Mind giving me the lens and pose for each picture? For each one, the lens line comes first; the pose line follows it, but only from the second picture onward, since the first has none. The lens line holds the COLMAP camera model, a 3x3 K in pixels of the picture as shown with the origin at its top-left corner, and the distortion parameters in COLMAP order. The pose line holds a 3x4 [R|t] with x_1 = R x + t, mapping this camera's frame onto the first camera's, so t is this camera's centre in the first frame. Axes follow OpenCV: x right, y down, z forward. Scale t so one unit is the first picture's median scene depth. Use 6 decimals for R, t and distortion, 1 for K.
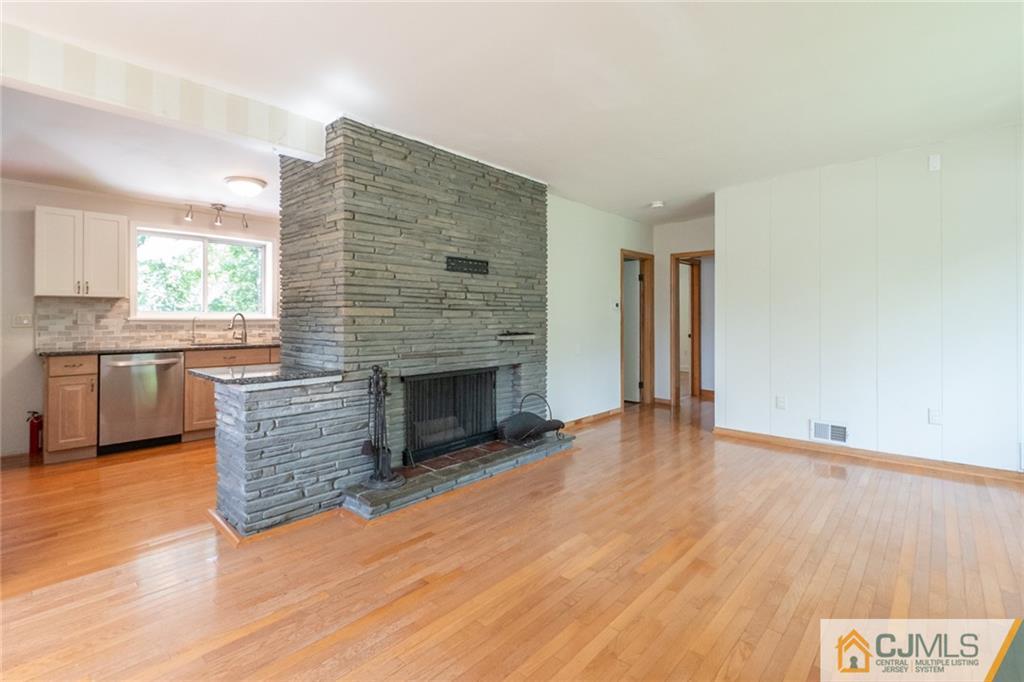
lens RADIAL K [[458.6, 0, 503.7], [0, 458.6, 315.5], [0, 0, 1]] dist [0.002890, -0.000675]
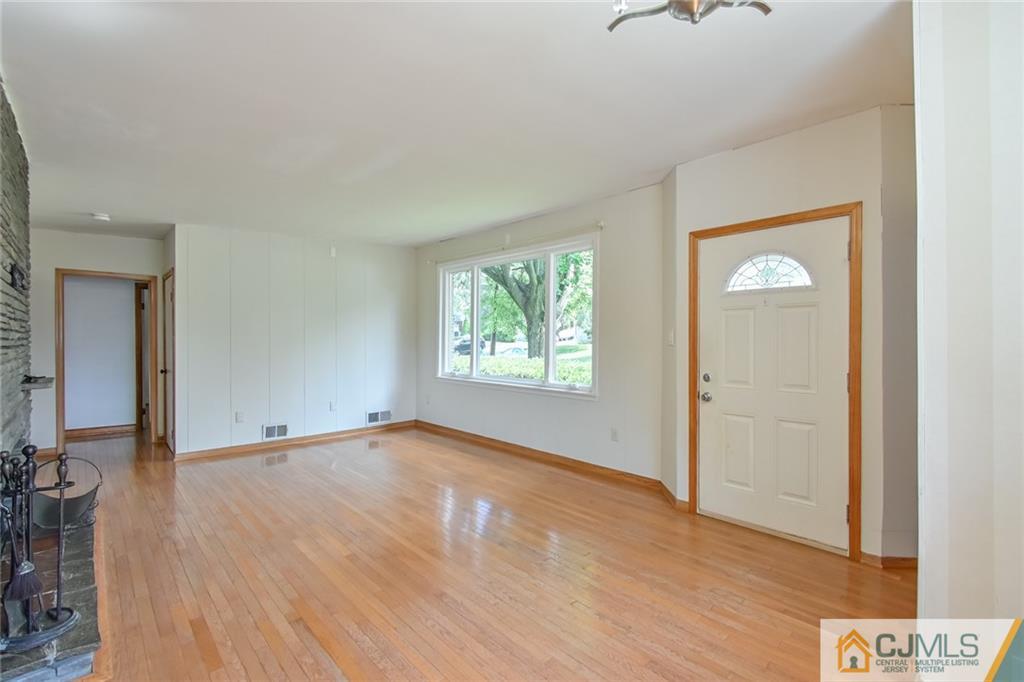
lens RADIAL K [[458.6, 0, 490.6], [0, 458.6, 339.1], [0, 0, 1]] dist [0.002890, -0.000675]
pose [[0.108112, -0.002282, 0.994136, -0.681988], [-0.007680, 0.999966, 0.003131, -0.031503], [-0.994109, -0.007974, 0.108091, 0.278074]]
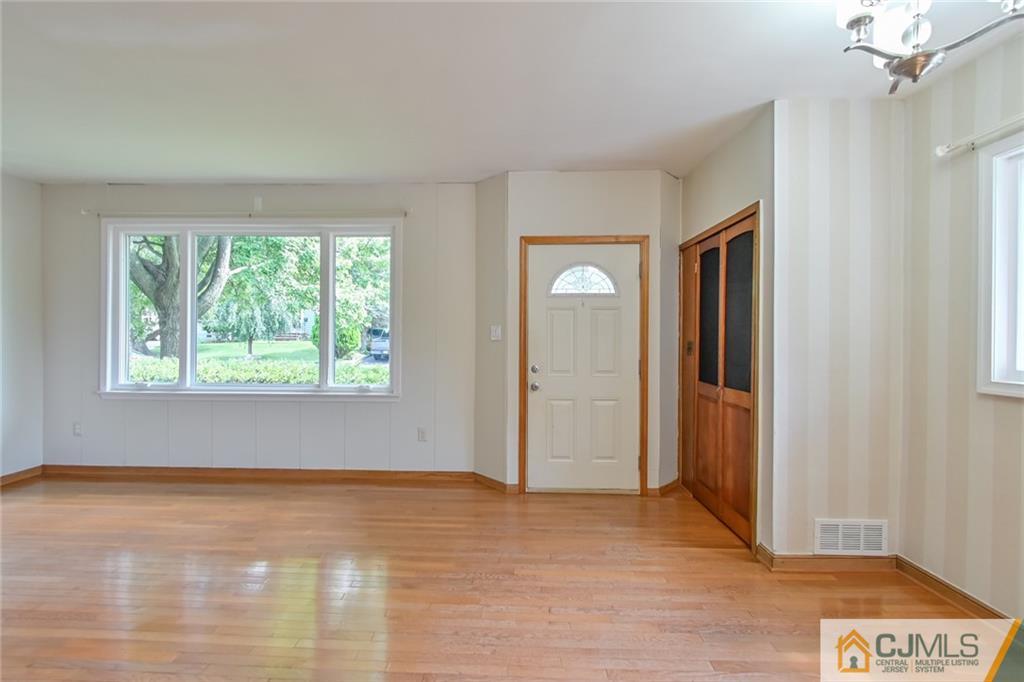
lens RADIAL K [[454.5, 0, 504.7], [0, 454.5, 342.5], [0, 0, 1]] dist [0.003620, -0.001220]
pose [[-0.645913, -0.010264, 0.763342, -0.447115], [-0.010883, 0.999932, 0.004236, -0.017615], [-0.763333, -0.005572, -0.645981, 0.668777]]
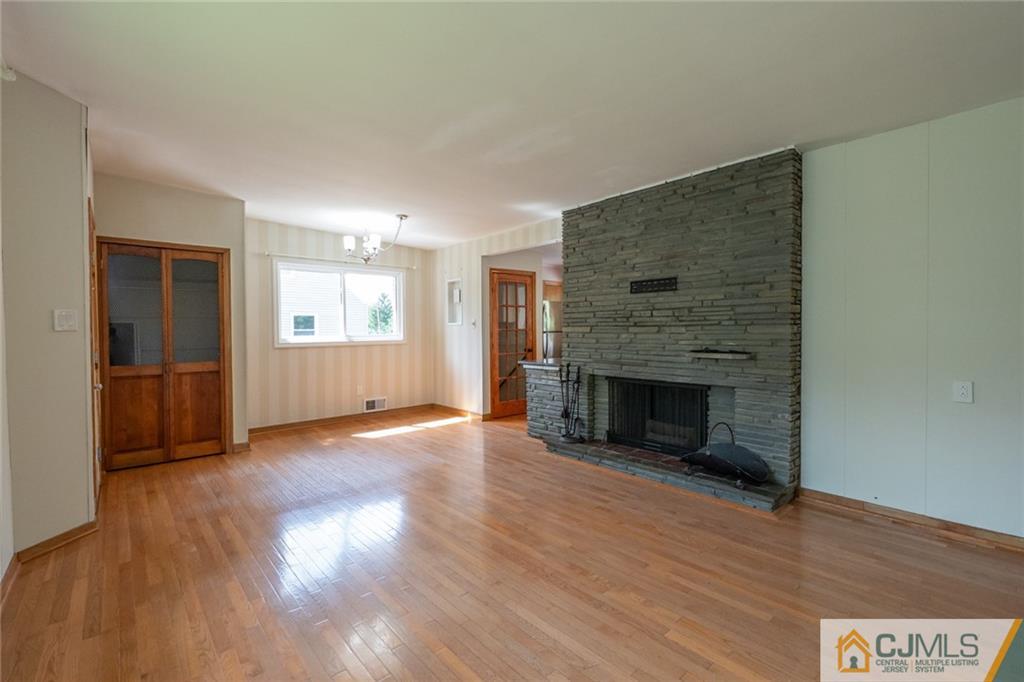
lens RADIAL K [[458.6, 0, 512.2], [0, 458.6, 337.0], [0, 0, 1]] dist [0.002890, -0.000675]
pose [[-0.093507, 0.018401, -0.995449, 1.085372], [0.014567, 0.999747, 0.017112, -0.010288], [0.995512, -0.012901, -0.093751, 0.797577]]
